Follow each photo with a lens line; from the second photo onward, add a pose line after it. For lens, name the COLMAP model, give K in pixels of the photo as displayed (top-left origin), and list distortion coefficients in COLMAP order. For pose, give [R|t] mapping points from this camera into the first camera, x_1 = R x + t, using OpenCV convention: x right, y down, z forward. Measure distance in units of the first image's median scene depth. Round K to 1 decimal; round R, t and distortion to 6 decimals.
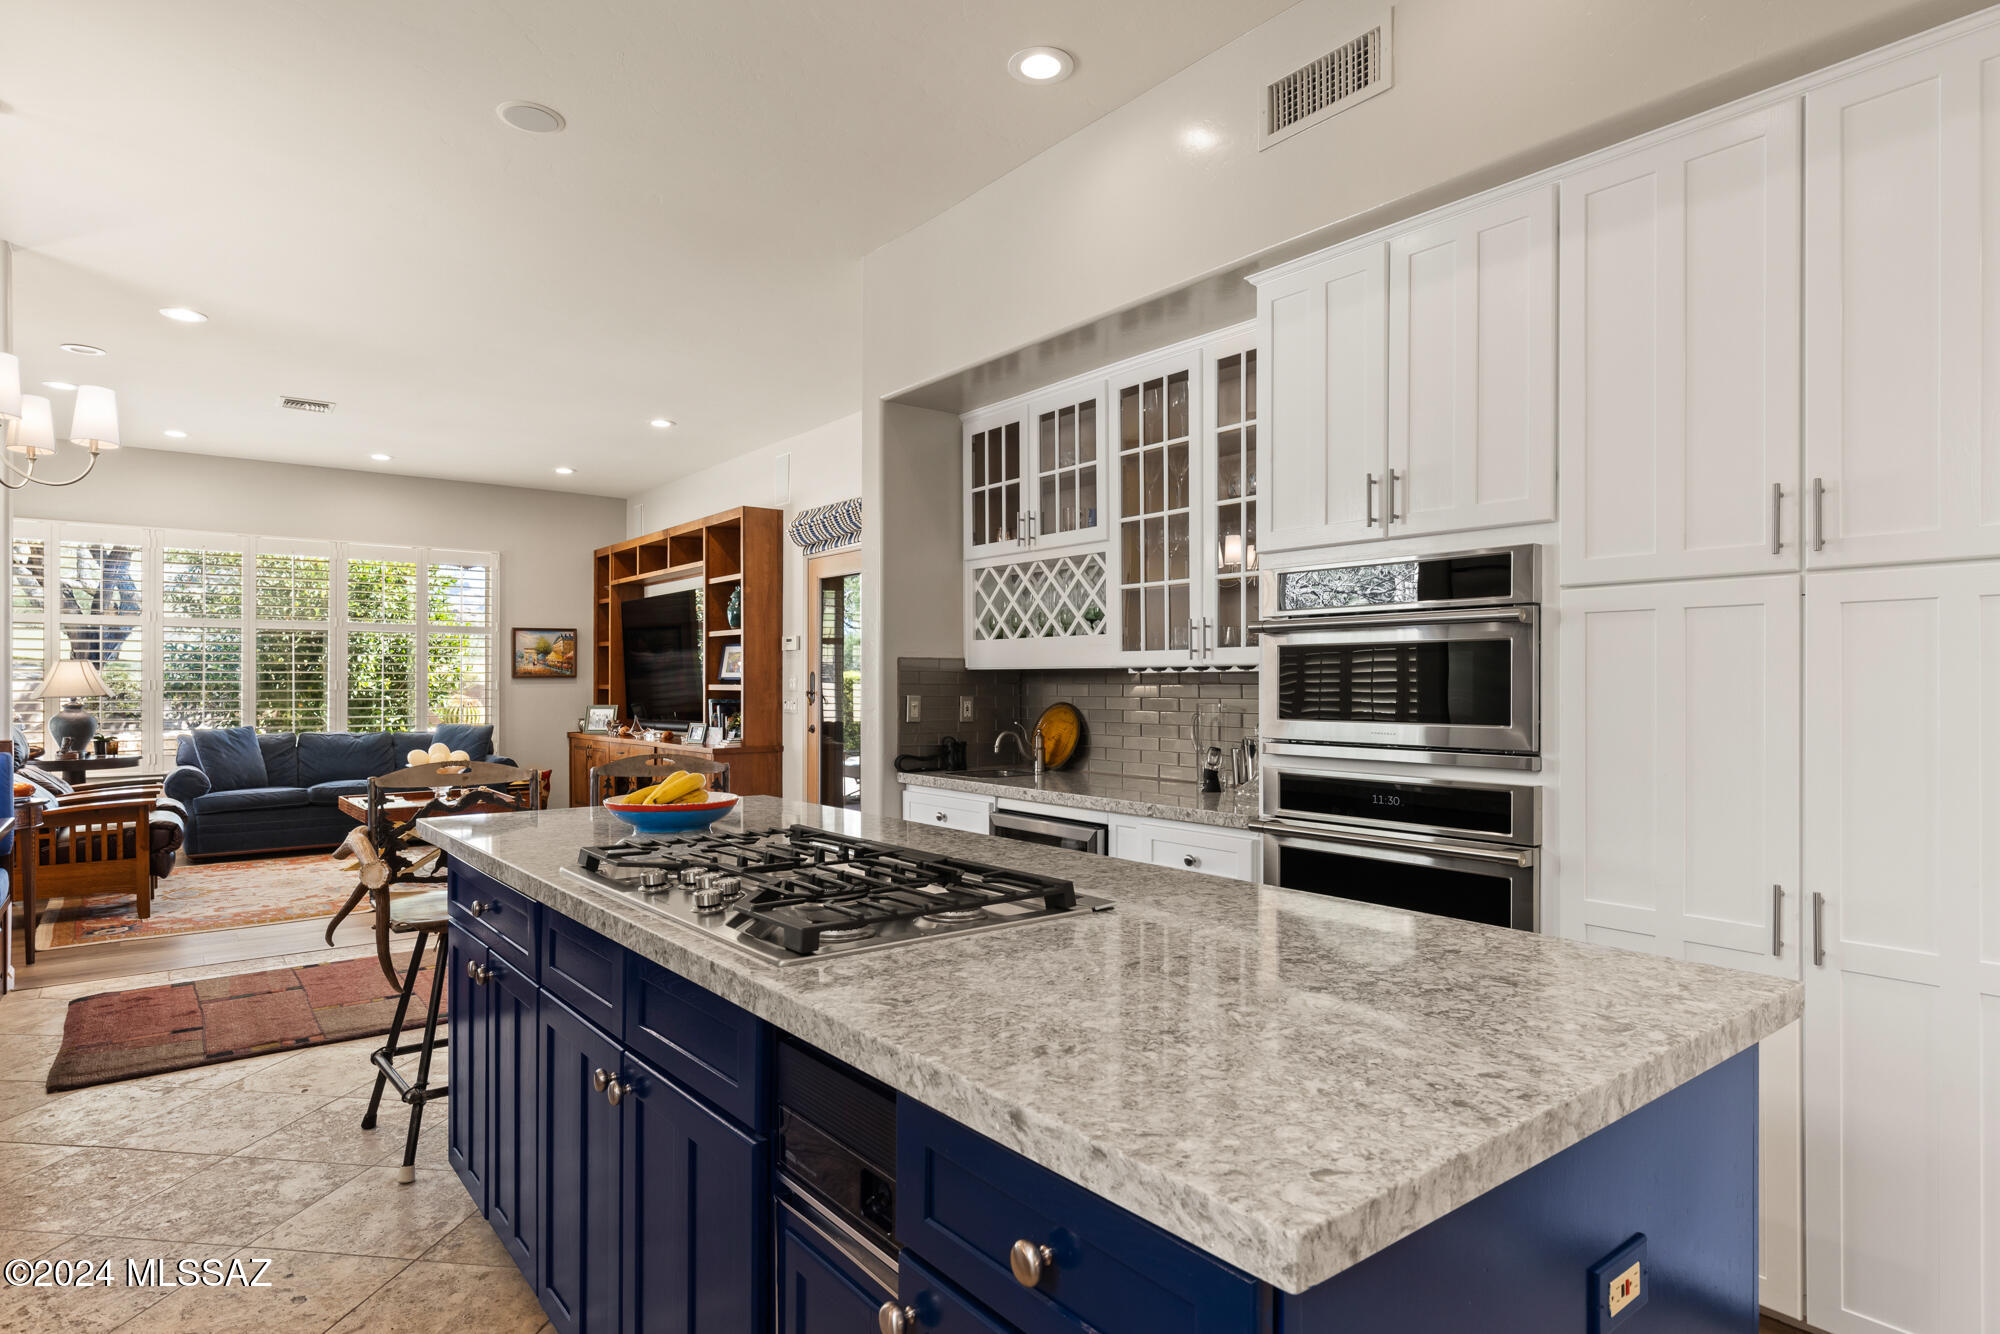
lens RADIAL K [[1074.6, 0, 1005.0], [0, 1074.6, 678.1], [0, 0, 1]] dist [0.002957, -0.000881]
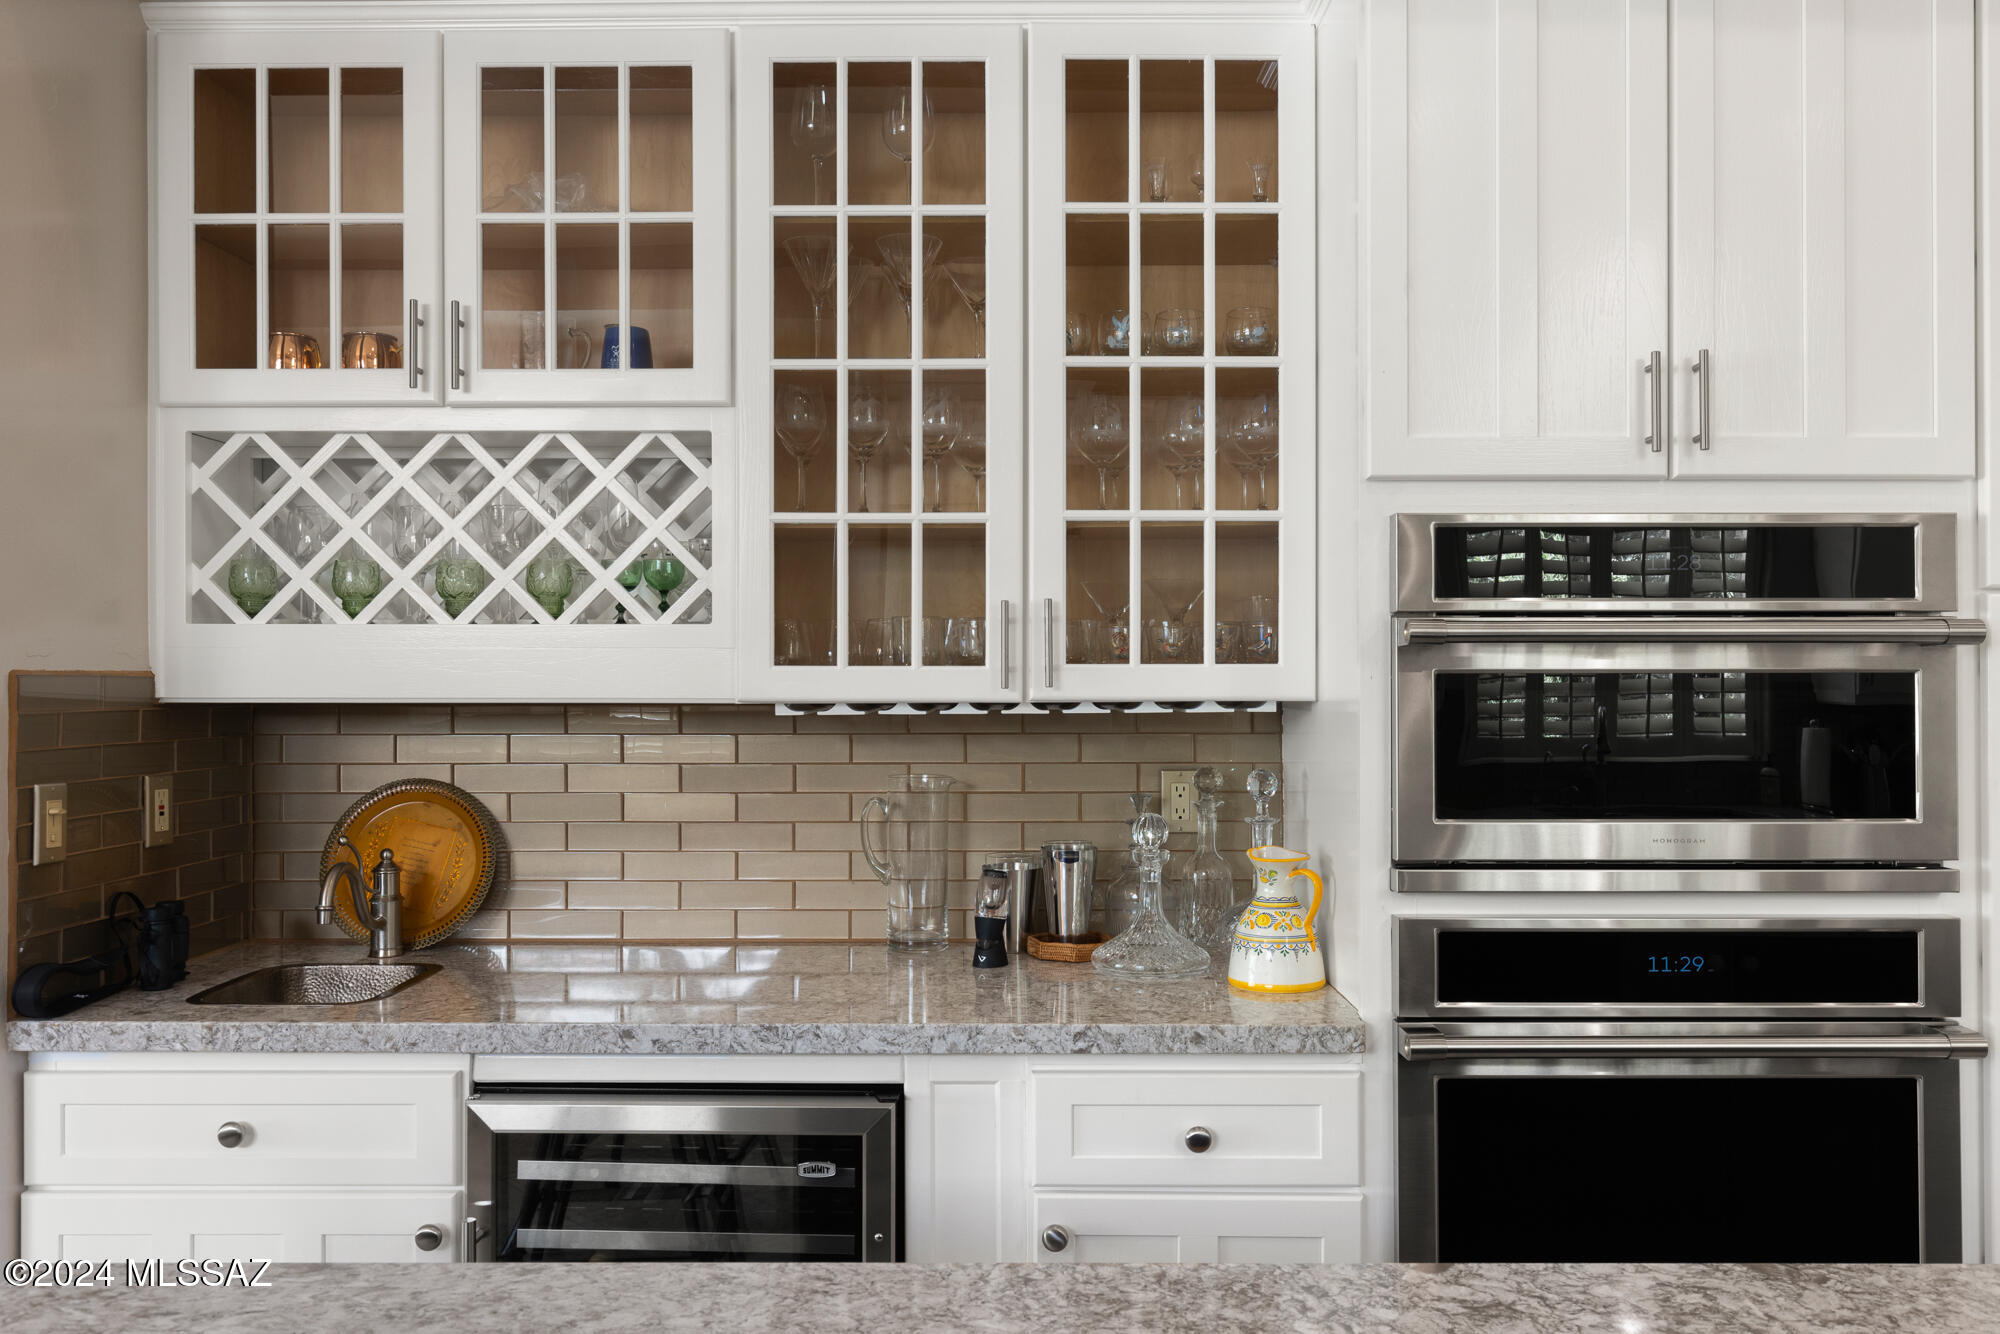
lens RADIAL K [[1568.6, 0, 1000.1], [0, 1568.6, 662.5], [0, 0, 1]] dist [0.000913, 0.005146]
pose [[0.635271, 0.003697, 0.772281, -0.322148], [-0.000086, 0.999989, -0.004717, -0.023313], [-0.772289, 0.002930, 0.635264, 0.527117]]
